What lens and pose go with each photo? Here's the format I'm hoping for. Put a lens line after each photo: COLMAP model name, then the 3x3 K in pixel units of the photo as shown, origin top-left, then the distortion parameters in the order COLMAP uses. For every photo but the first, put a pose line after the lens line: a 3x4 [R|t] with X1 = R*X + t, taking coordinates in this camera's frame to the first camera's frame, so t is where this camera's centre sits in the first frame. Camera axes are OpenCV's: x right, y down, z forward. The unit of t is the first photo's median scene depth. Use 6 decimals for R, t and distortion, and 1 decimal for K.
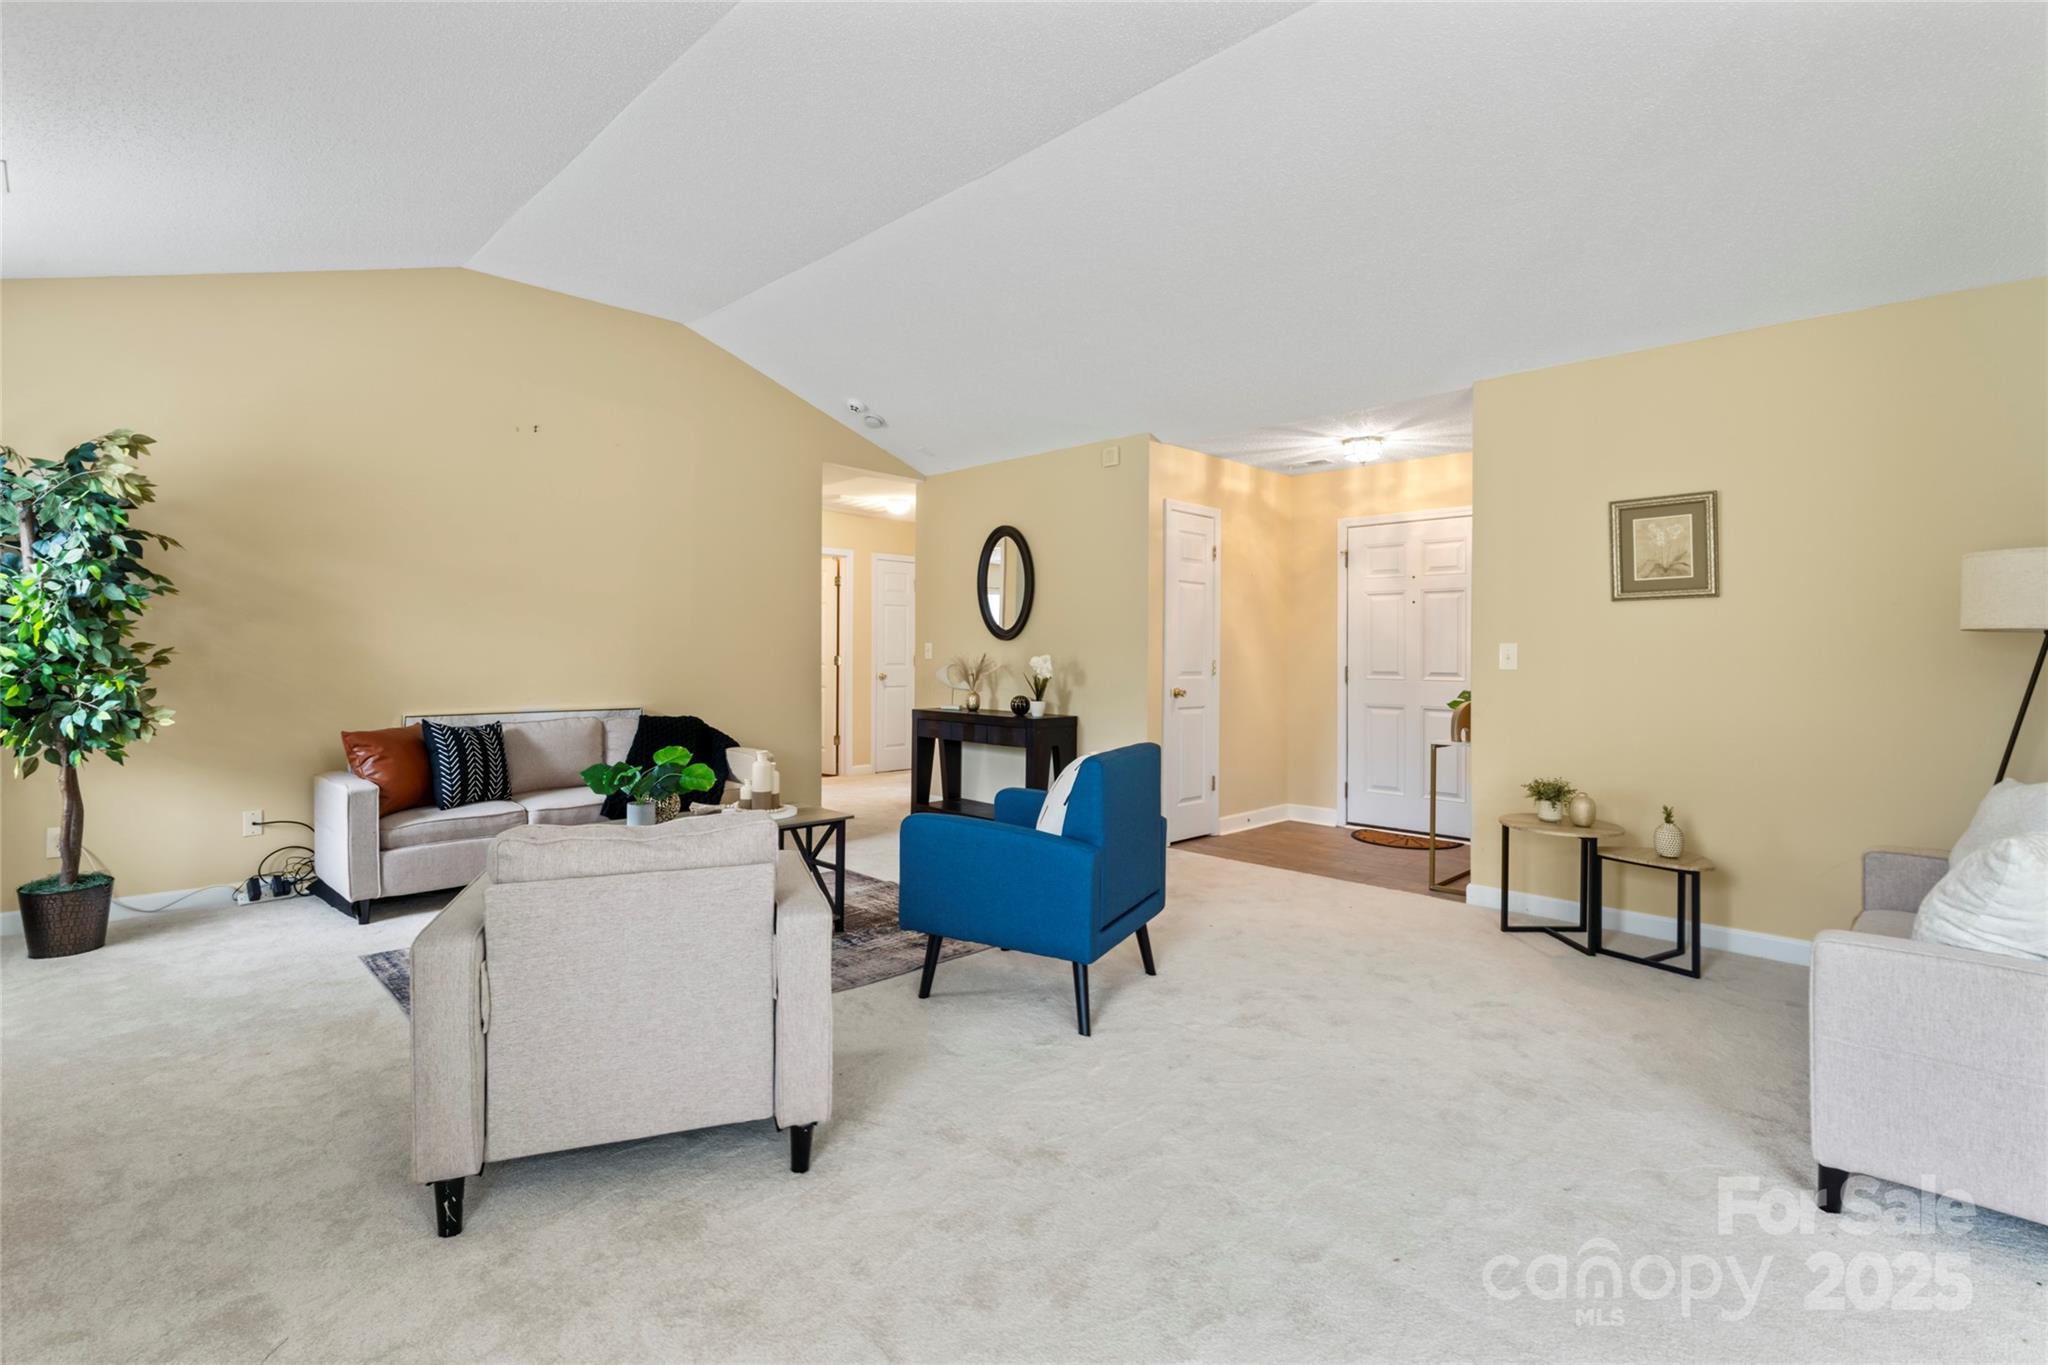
lens RADIAL K [[934.4, 0, 1012.8], [0, 934.4, 651.5], [0, 0, 1]] dist [-0.006843, 0.001113]
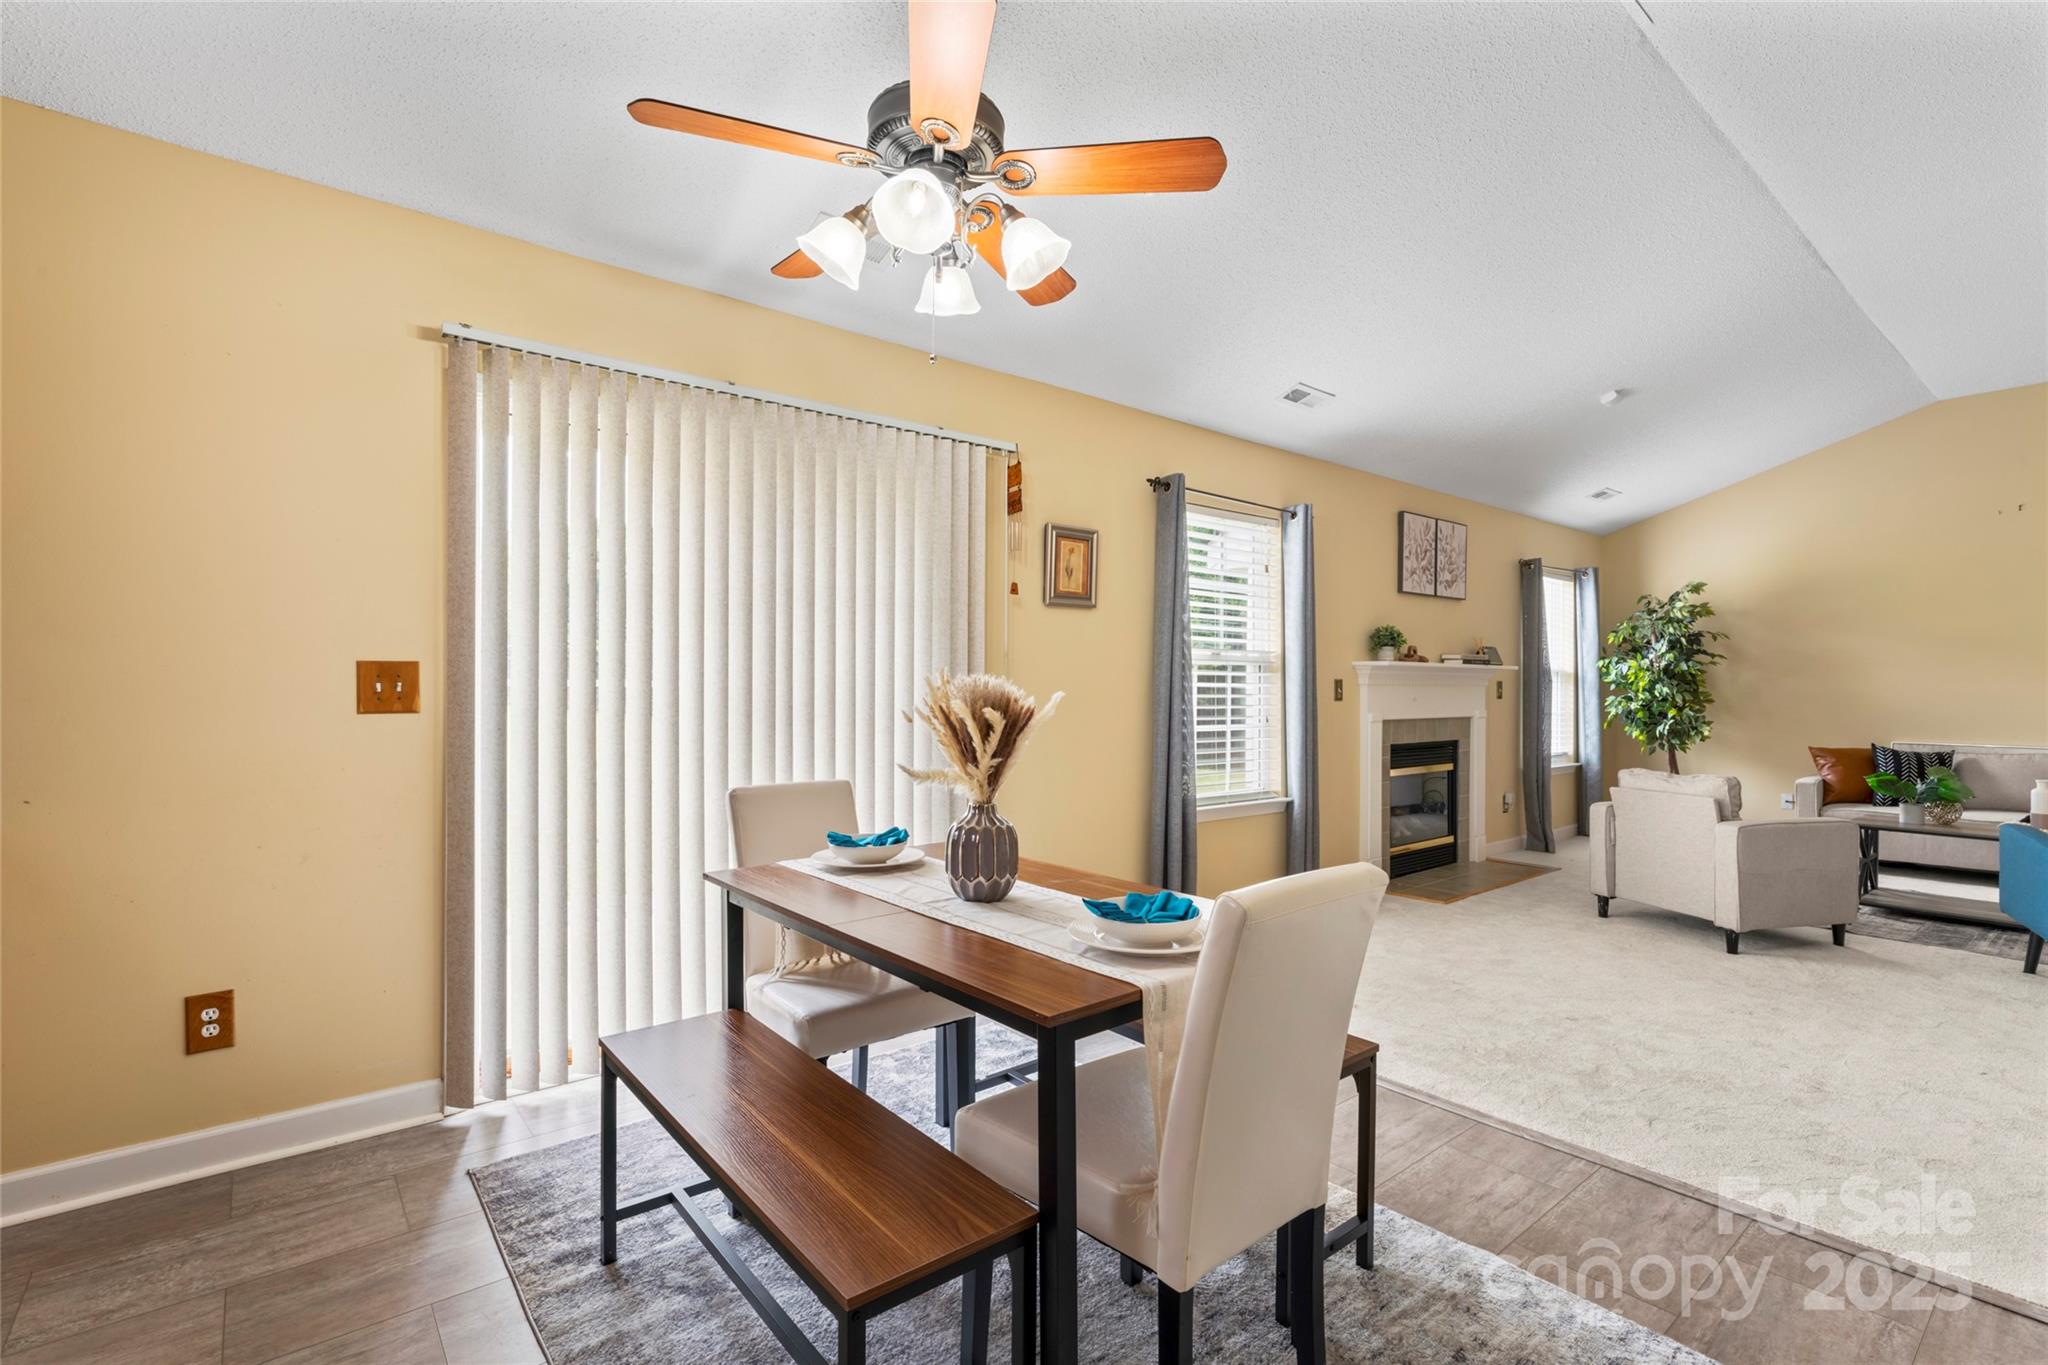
lens RADIAL K [[934.4, 0, 1018.0], [0, 934.4, 689.2], [0, 0, 1]] dist [-0.006843, 0.001113]
pose [[-0.116600, -0.008824, -0.993140, 1.153788], [-0.001514, 0.999961, -0.008707, 0.005449], [0.993178, 0.000489, -0.116609, -0.172162]]
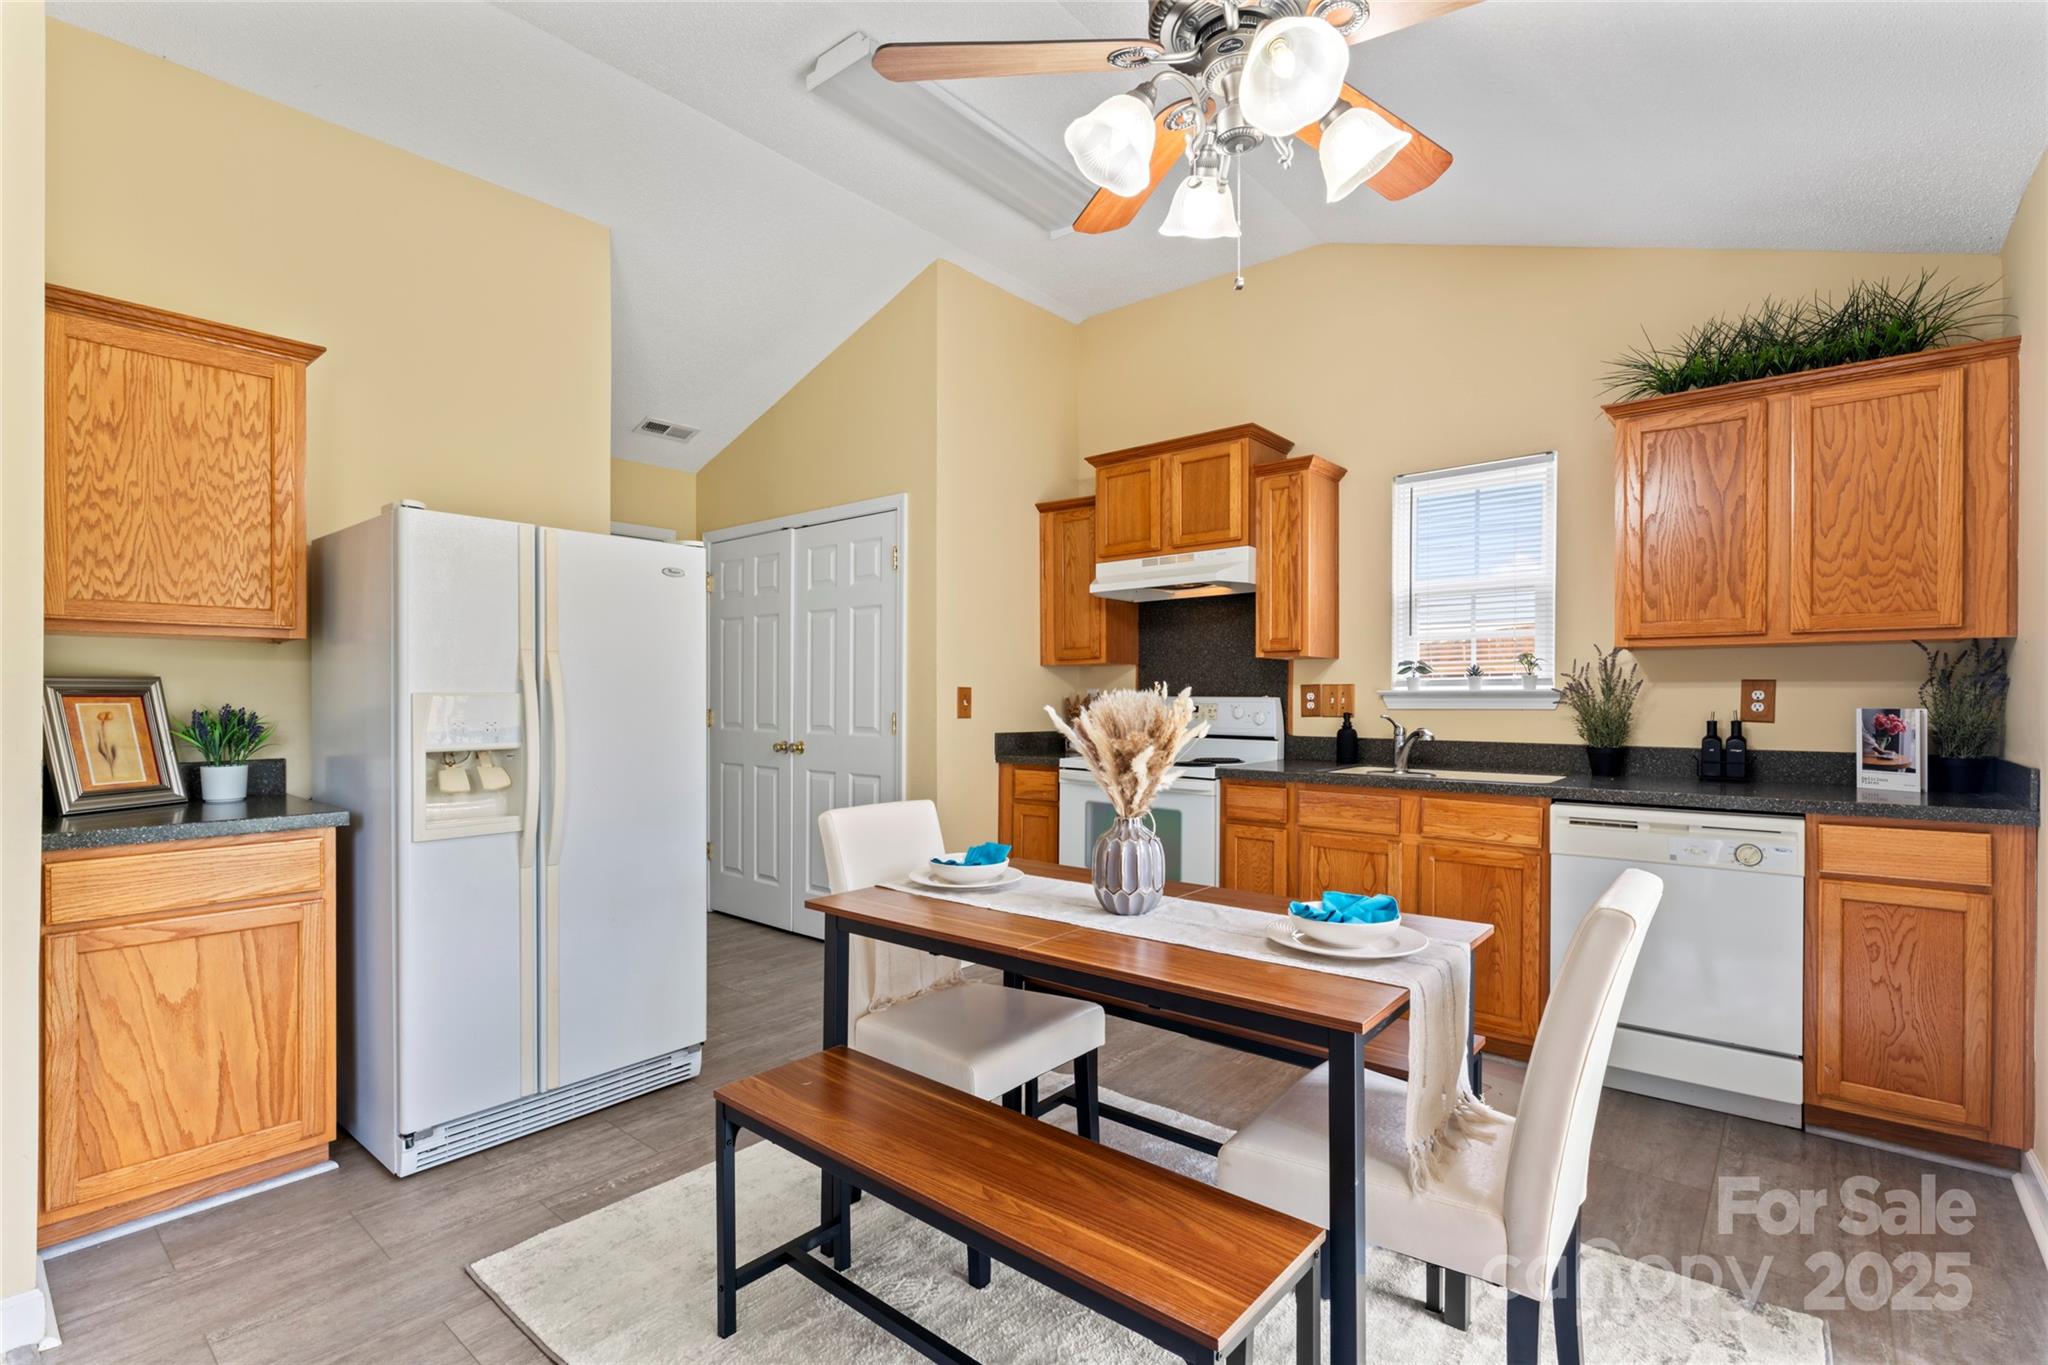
lens RADIAL K [[934.4, 0, 1037.2], [0, 934.4, 703.0], [0, 0, 1]] dist [-0.006843, 0.001113]
pose [[-0.080212, -0.019203, 0.996593, 0.061994], [-0.000702, 0.999815, 0.019209, -0.012162], [-0.996778, 0.000841, -0.080211, -0.160471]]
